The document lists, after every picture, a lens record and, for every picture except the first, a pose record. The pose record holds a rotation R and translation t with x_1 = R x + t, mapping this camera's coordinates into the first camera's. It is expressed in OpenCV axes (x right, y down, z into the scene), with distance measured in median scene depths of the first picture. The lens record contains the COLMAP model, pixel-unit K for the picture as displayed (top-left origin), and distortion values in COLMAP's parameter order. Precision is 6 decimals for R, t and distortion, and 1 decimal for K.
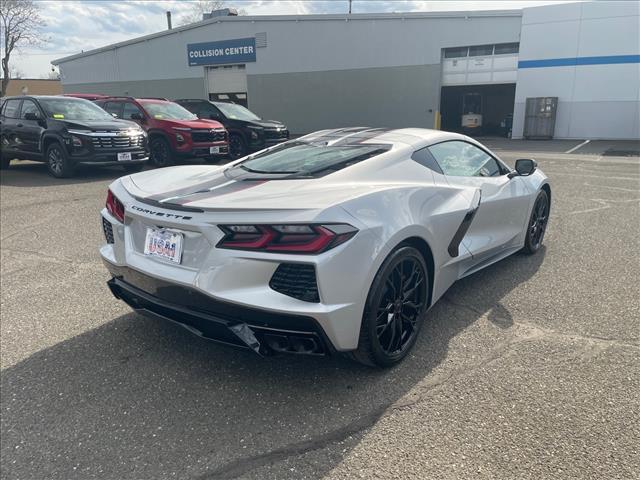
lens RADIAL K [[490.0, 0, 324.1], [0, 490.0, 237.1], [0, 0, 1]] dist [0.014256, -0.006129]
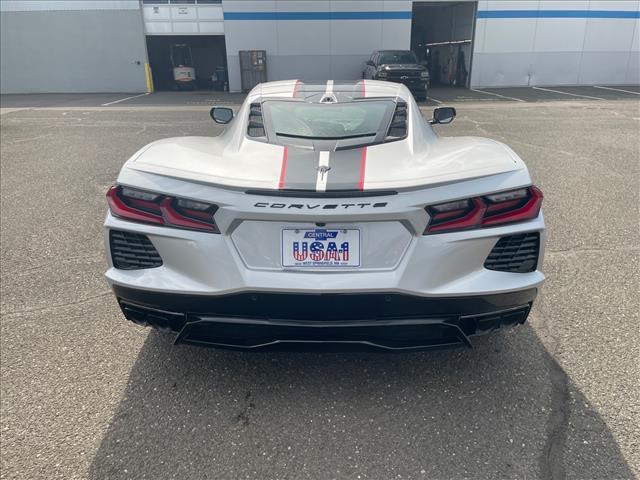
lens RADIAL K [[490.0, 0, 321.0], [0, 490.0, 245.0], [0, 0, 1]] dist [0.014256, -0.006129]
pose [[0.806196, -0.200873, 0.556505, -0.100293], [0.143597, 0.978909, 0.145316, -0.012879], [-0.573958, -0.037240, 0.818037, 0.055498]]
